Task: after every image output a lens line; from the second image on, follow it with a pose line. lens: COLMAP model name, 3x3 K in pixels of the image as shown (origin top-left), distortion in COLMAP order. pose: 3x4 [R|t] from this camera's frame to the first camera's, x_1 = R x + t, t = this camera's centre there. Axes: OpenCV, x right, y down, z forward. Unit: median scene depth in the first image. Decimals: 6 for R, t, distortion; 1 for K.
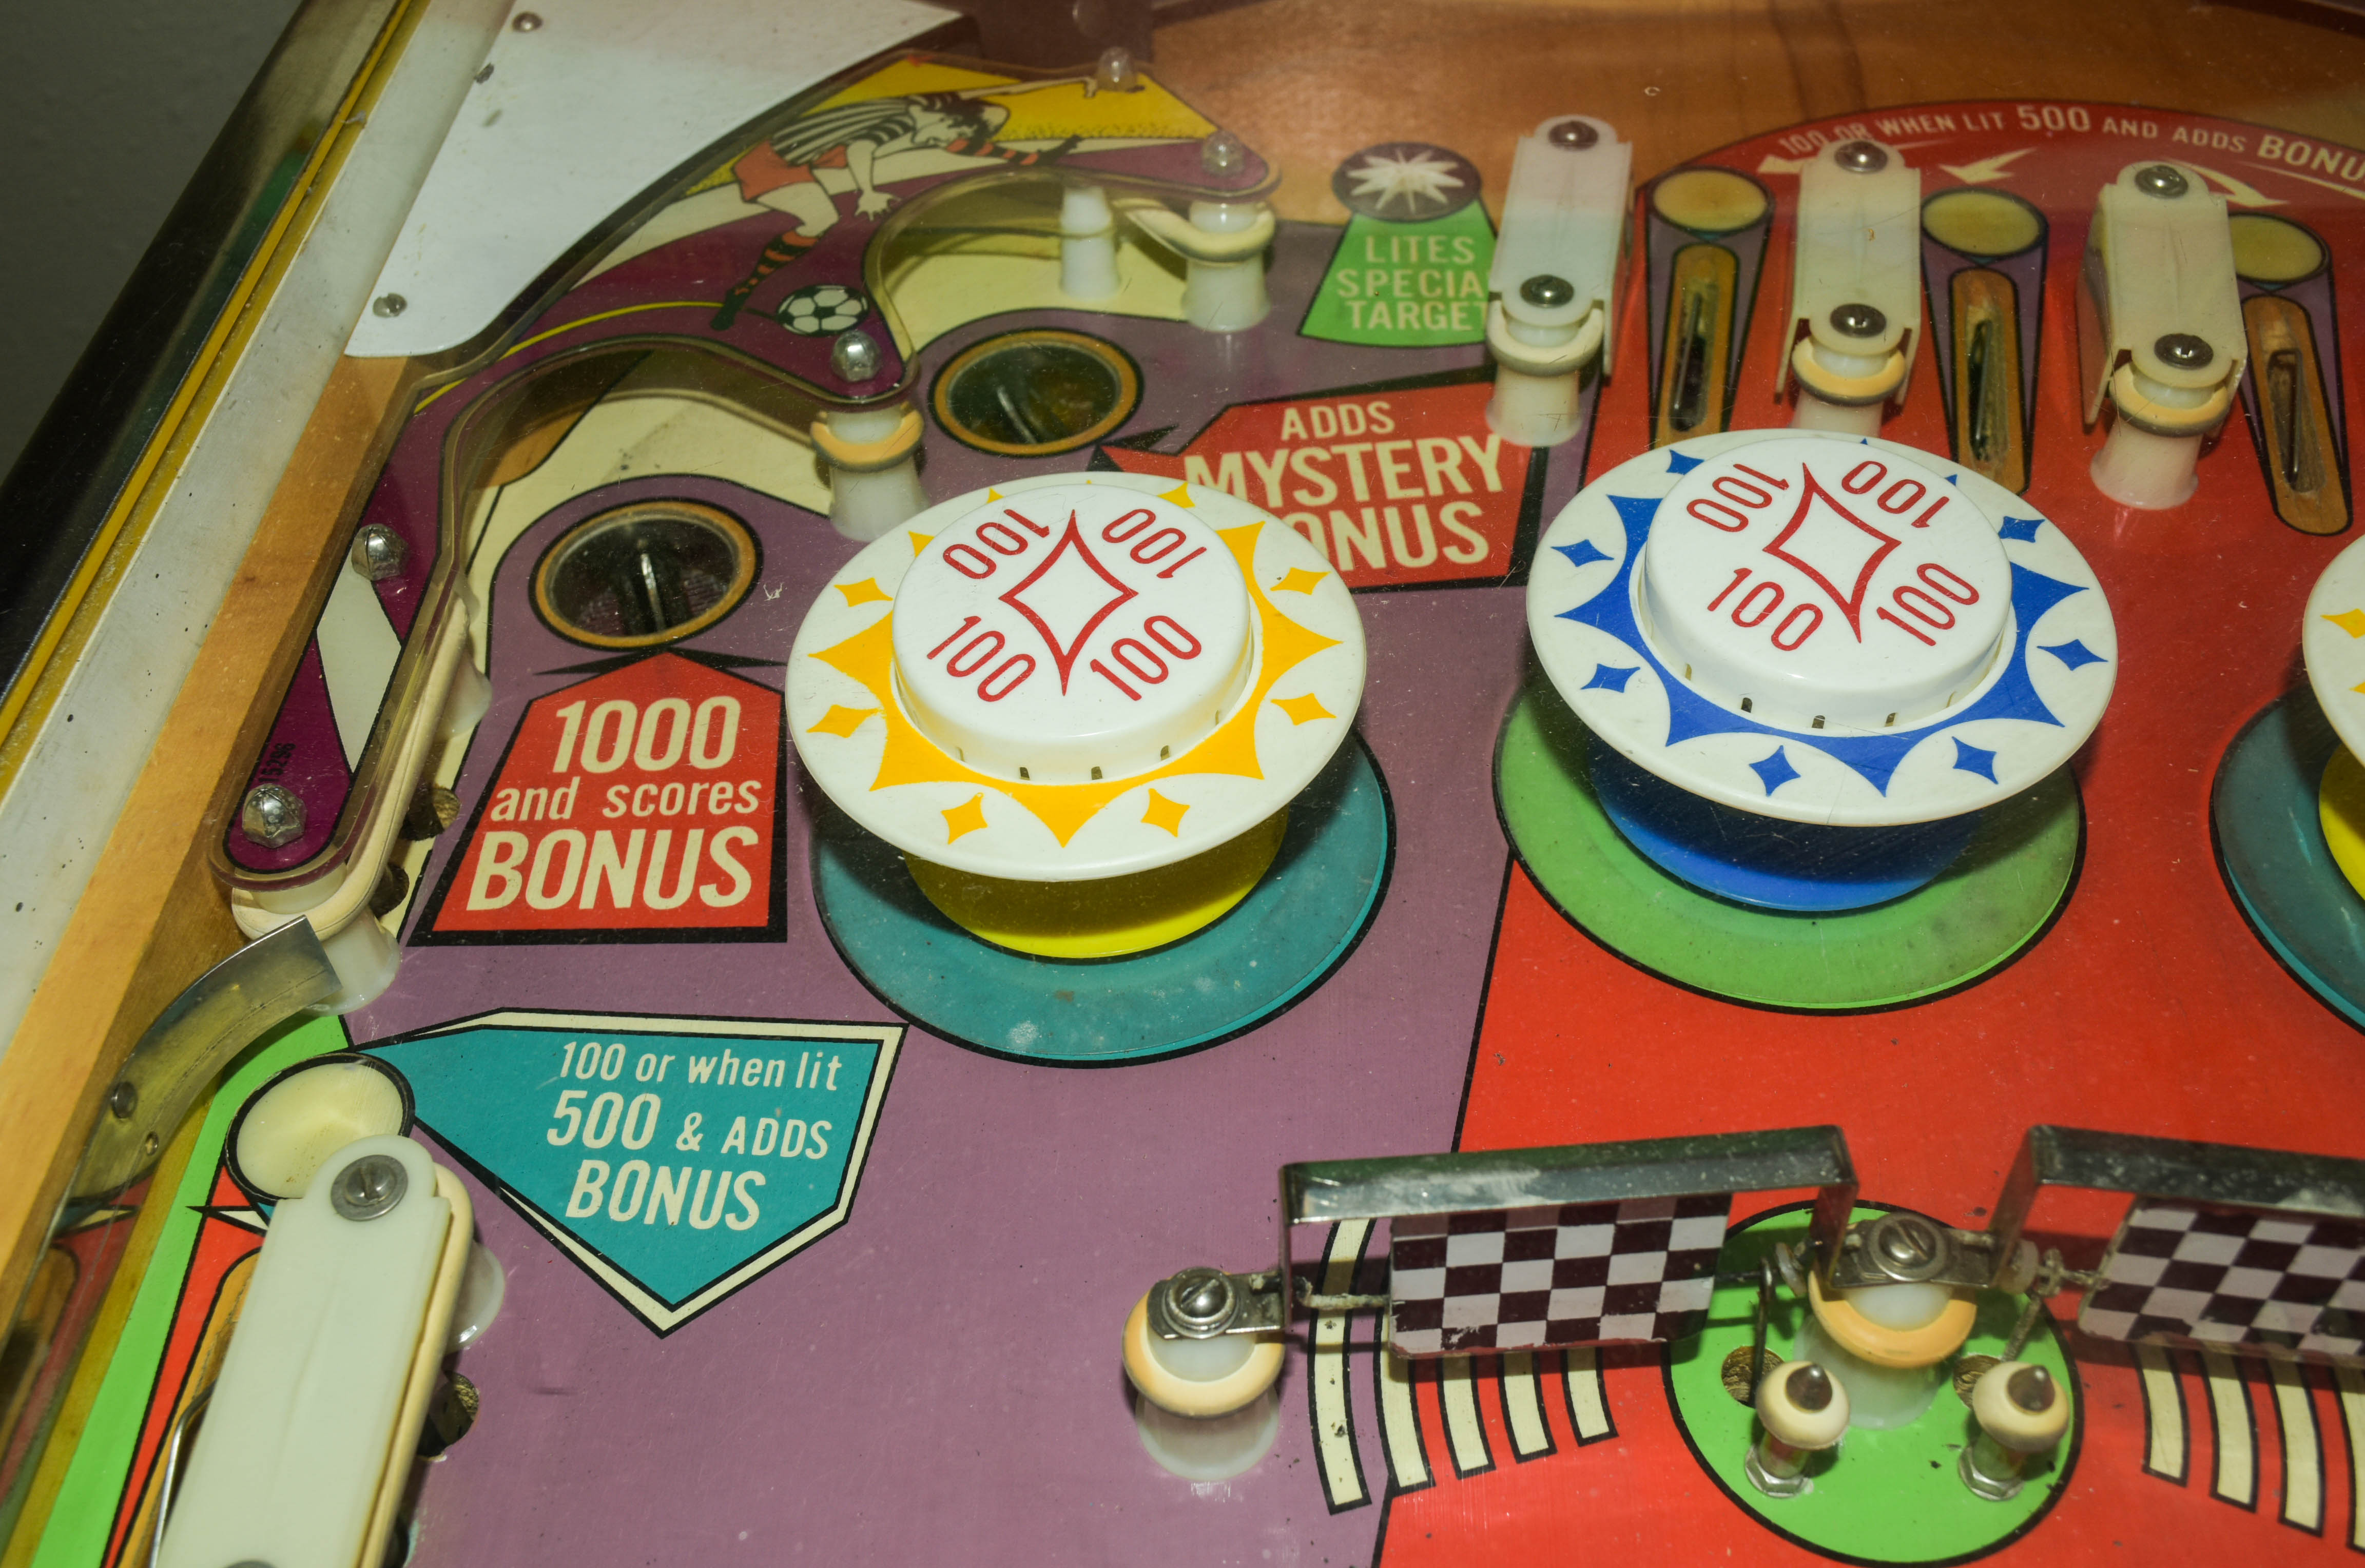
lens RADIAL K [[2311.0, 0, 1191.6], [0, 2311.0, 813.5], [0, 0, 1]] dist [-0.018897, 0.000000]
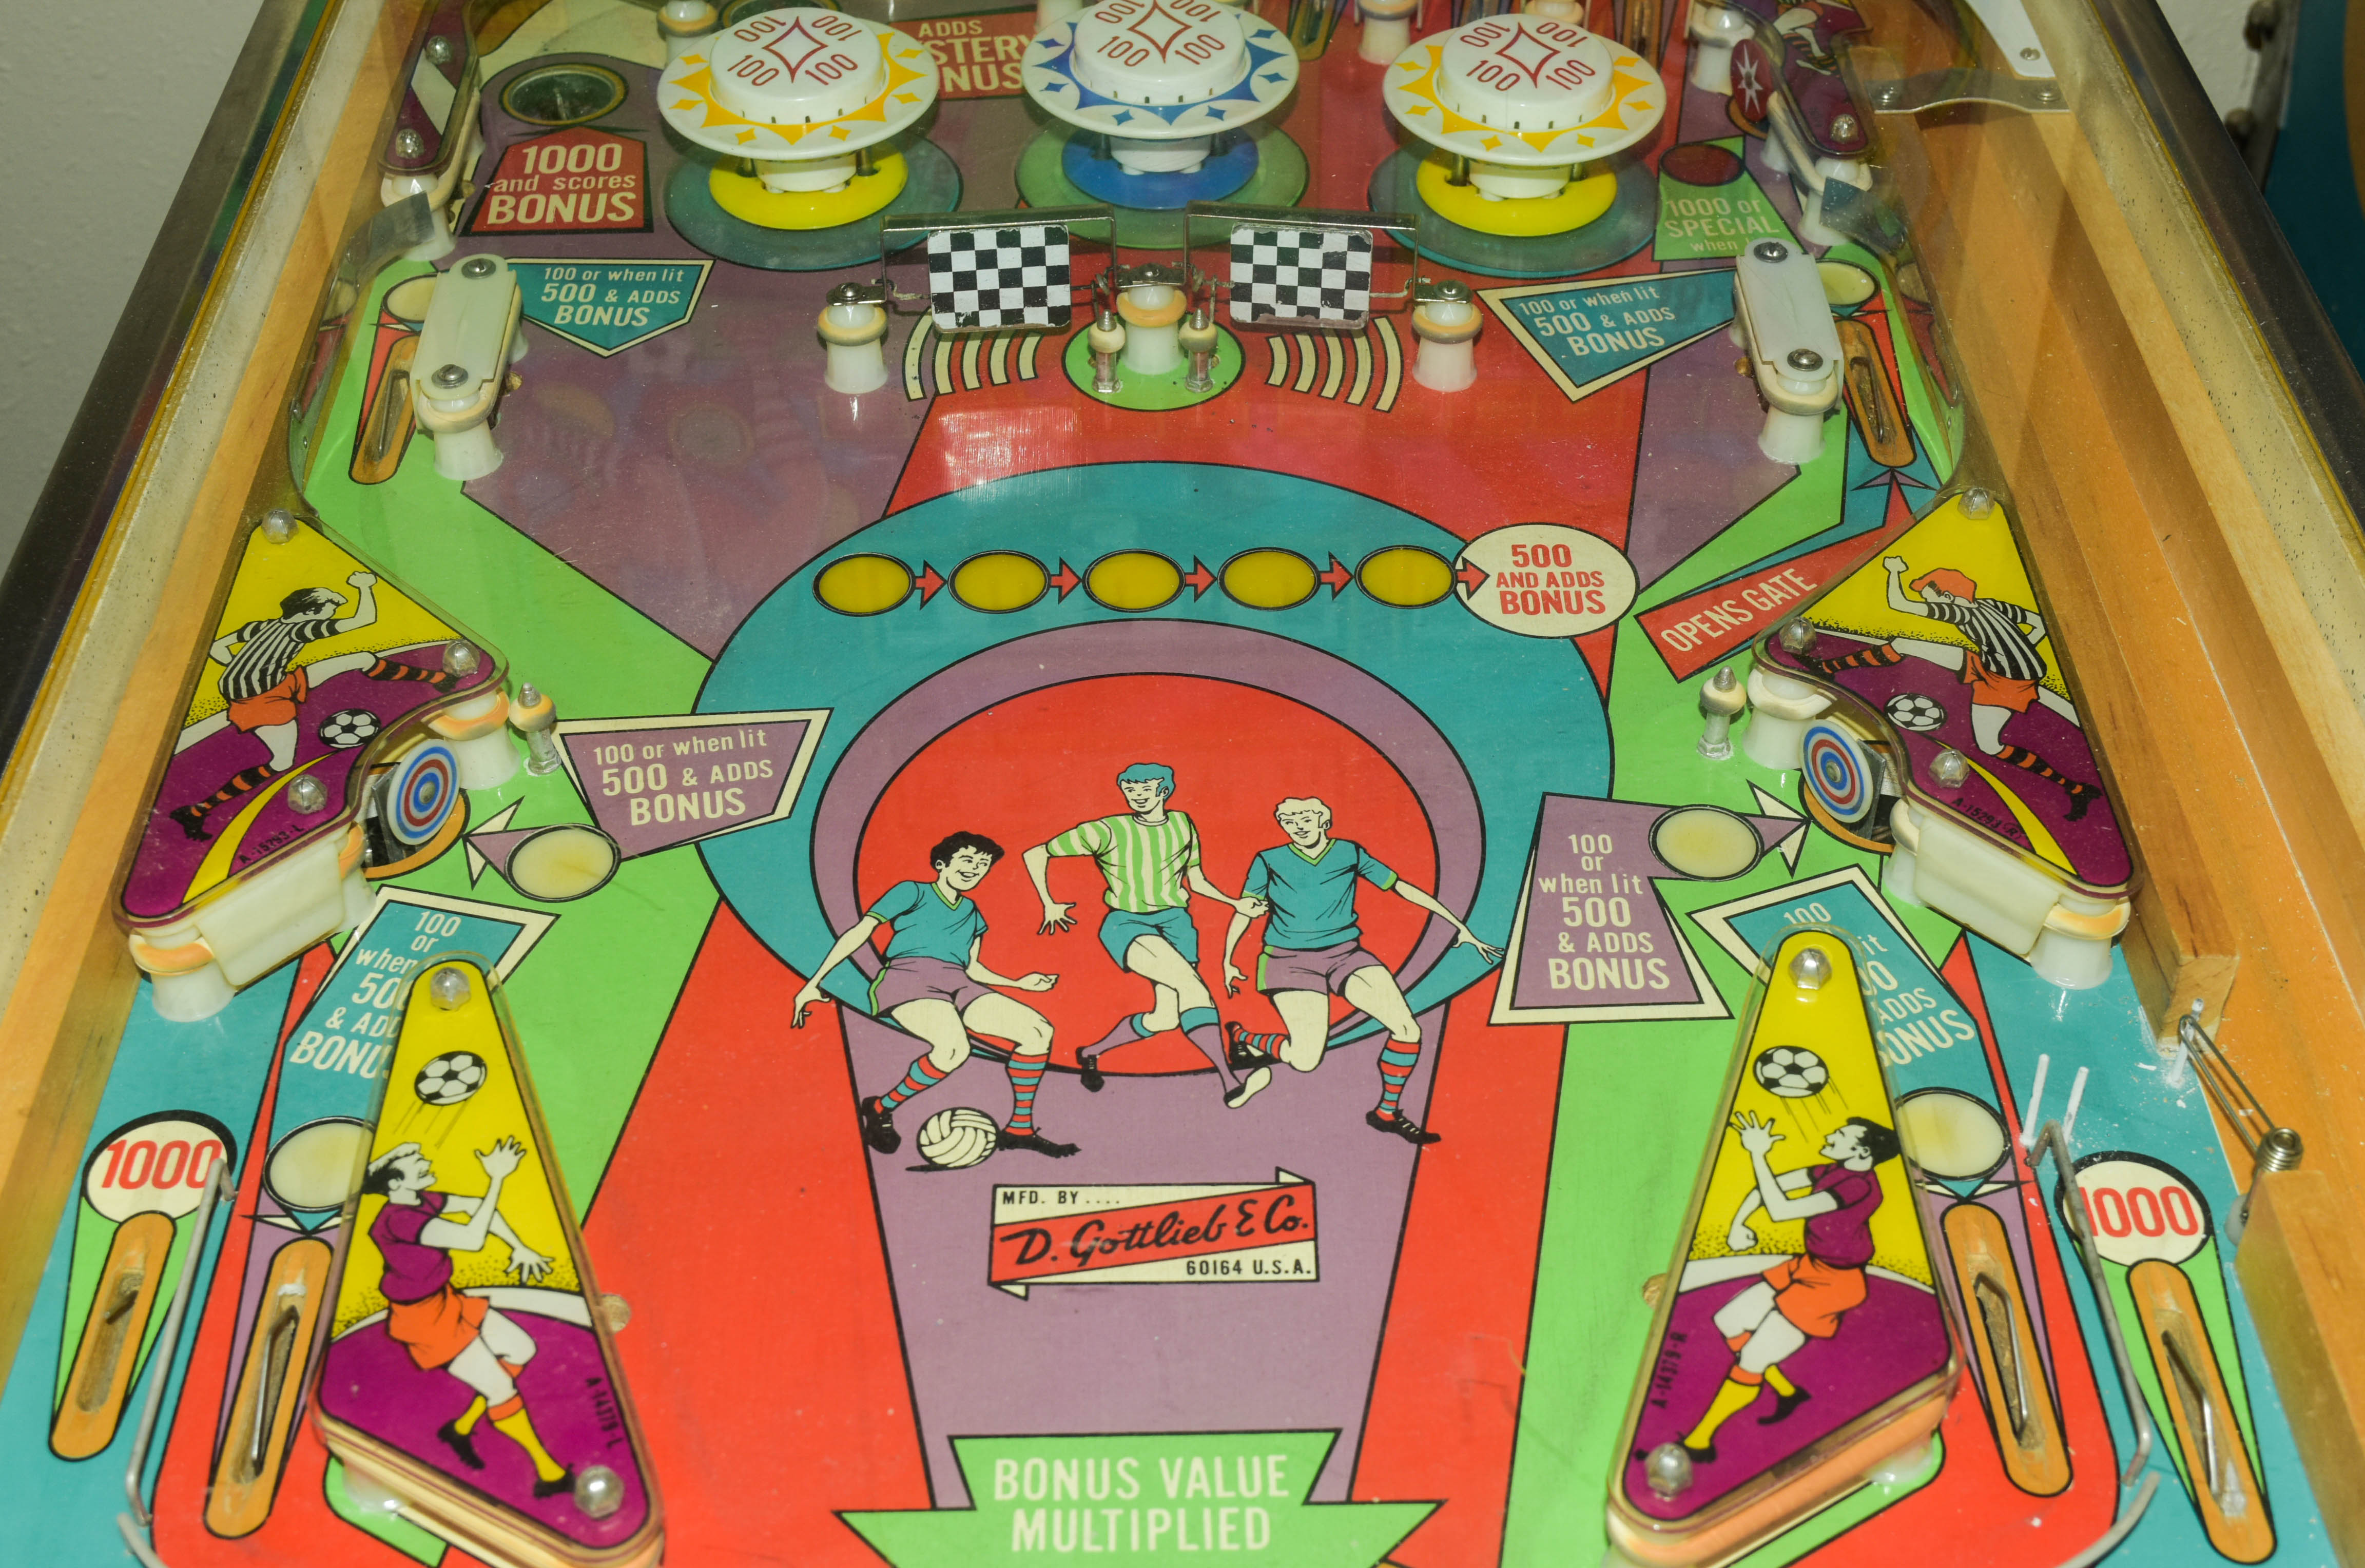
lens RADIAL K [[3011.4, 0, 1192.0], [0, 3011.4, 800.9], [0, 0, 1]] dist [-0.022189, 0.000000]
pose [[0.997827, -0.006716, 0.065540, 0.104940], [0.012147, 0.996491, -0.082816, 0.699090], [-0.064753, 0.083432, 0.994407, -1.434466]]
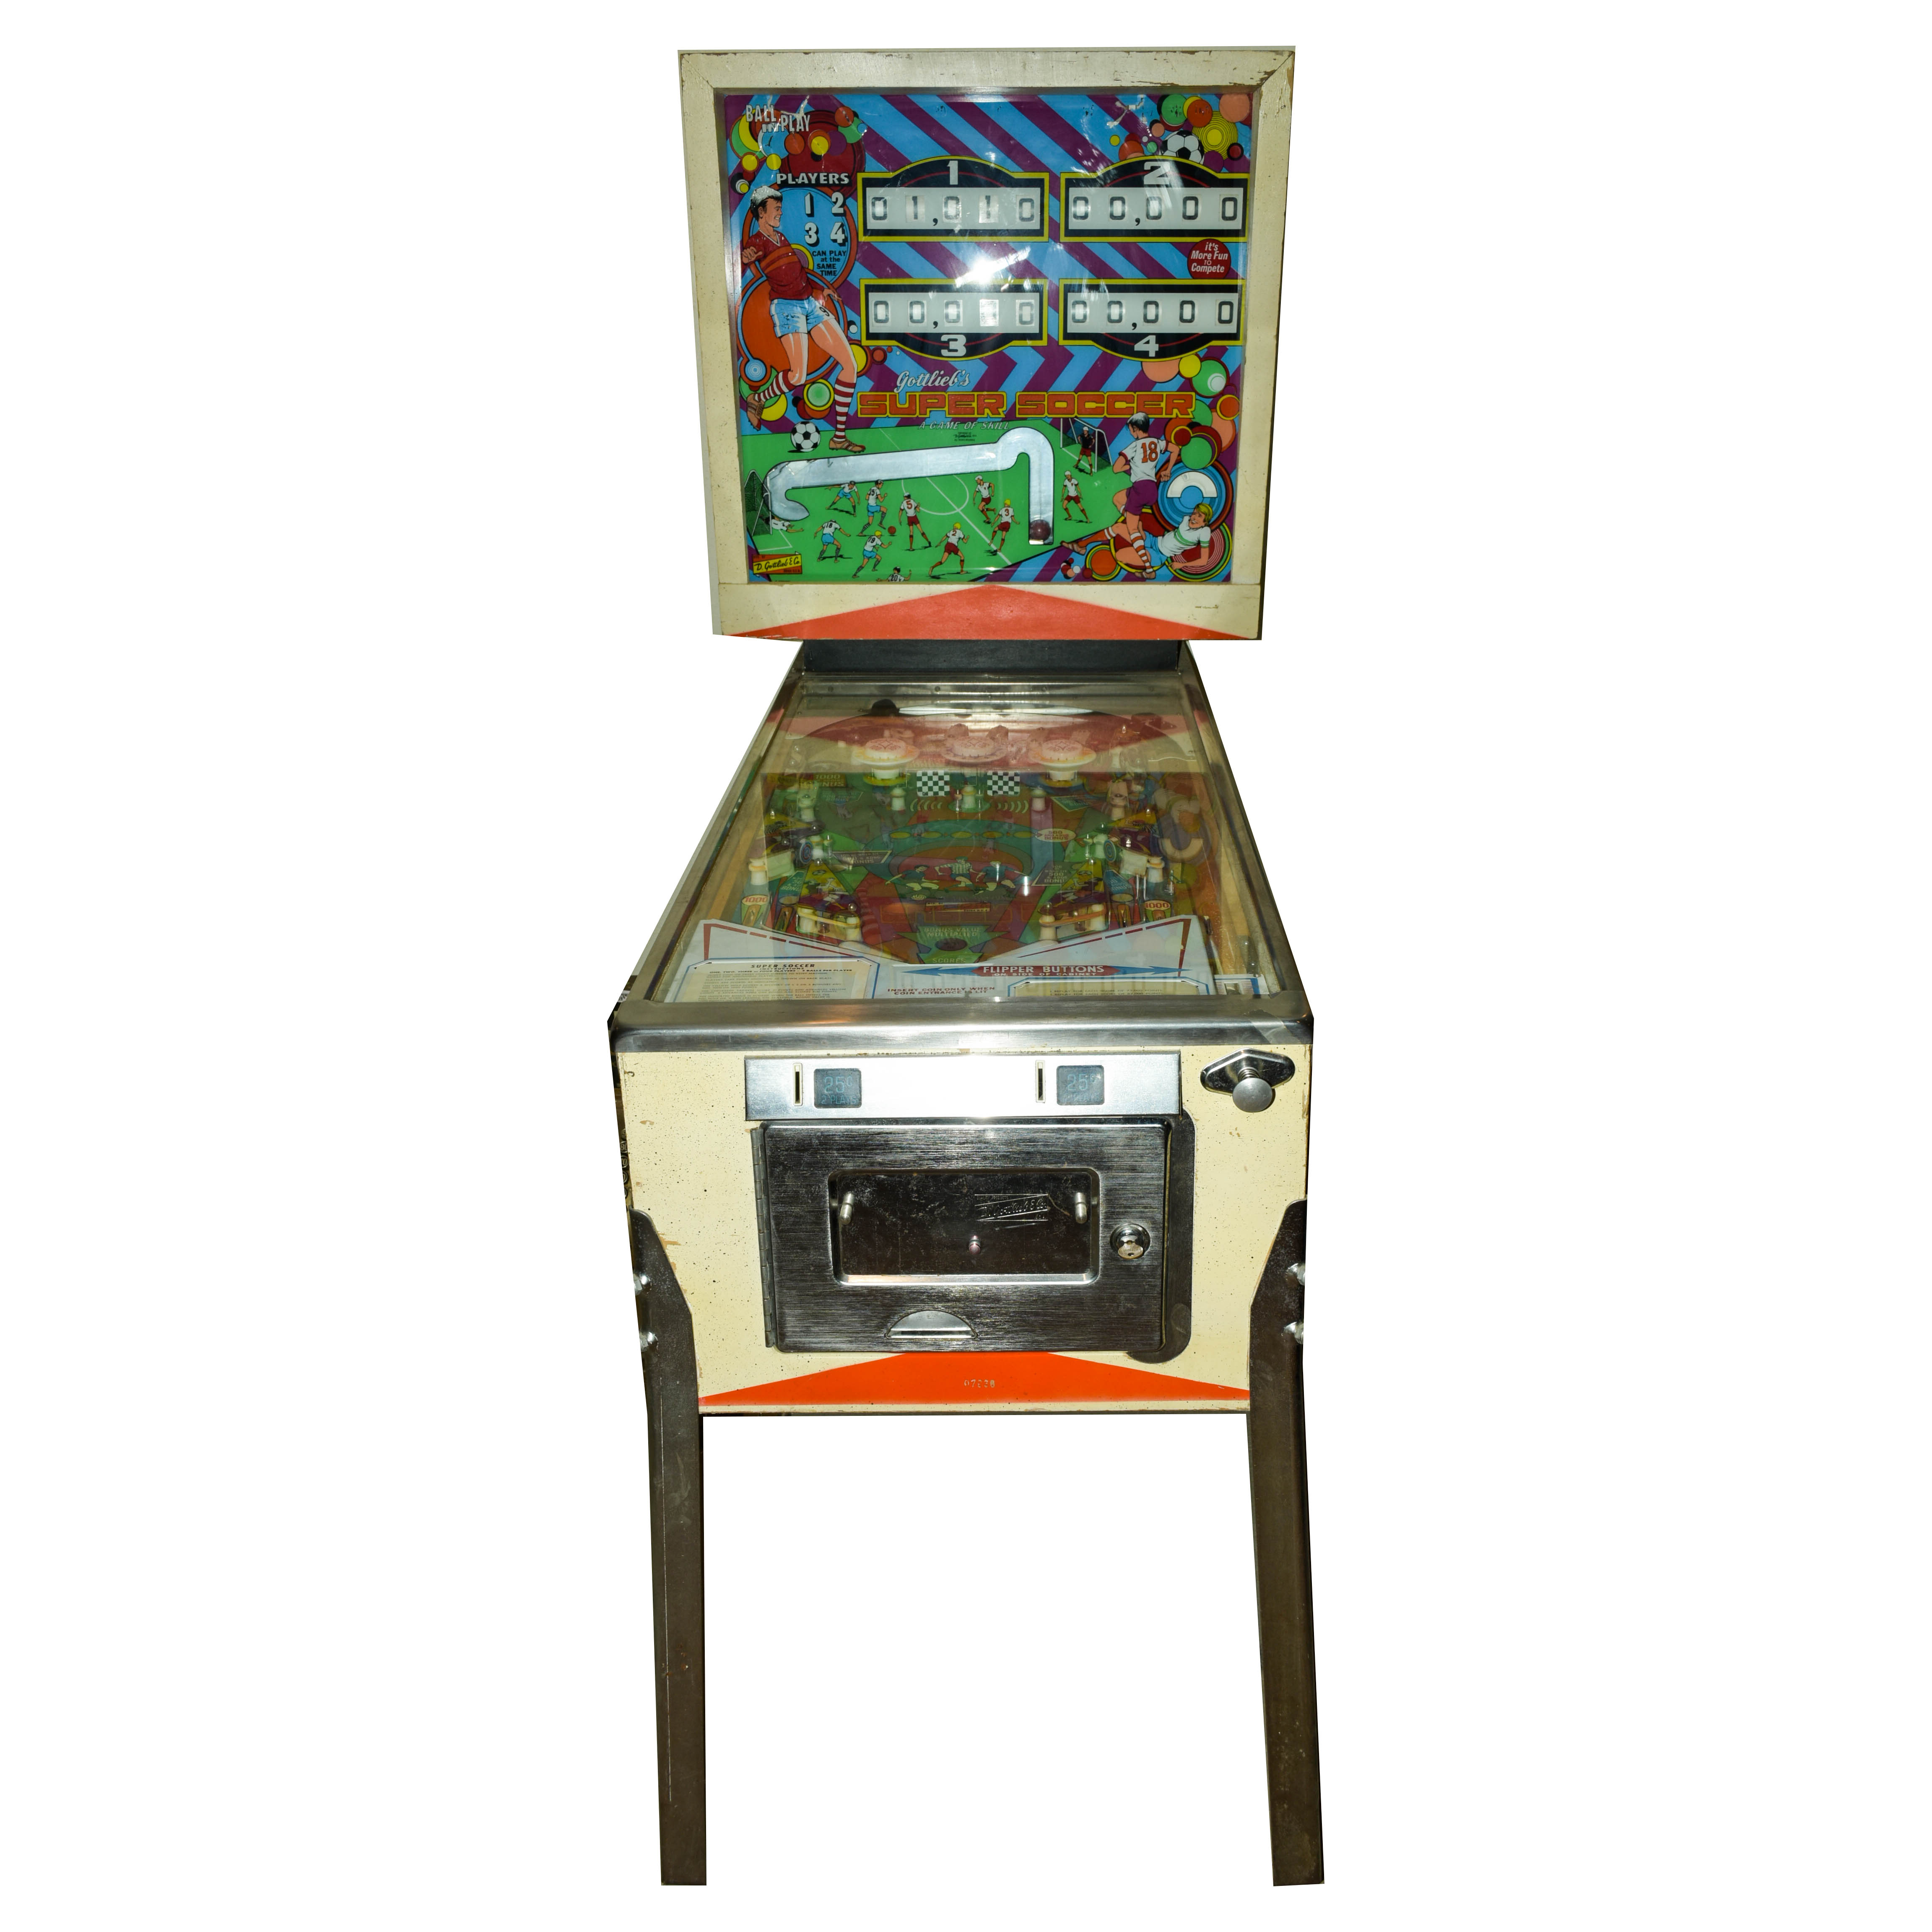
lens RADIAL K [[1735.0, 0, 1002.1], [0, 1735.0, 951.7], [0, 0, 1]] dist [-0.017913, -0.021489]
pose [[0.999191, 0.020175, 0.034796, 0.148428], [-0.004711, 0.917853, -0.396893, 2.739449], [-0.039945, 0.396408, 0.917205, -4.003893]]
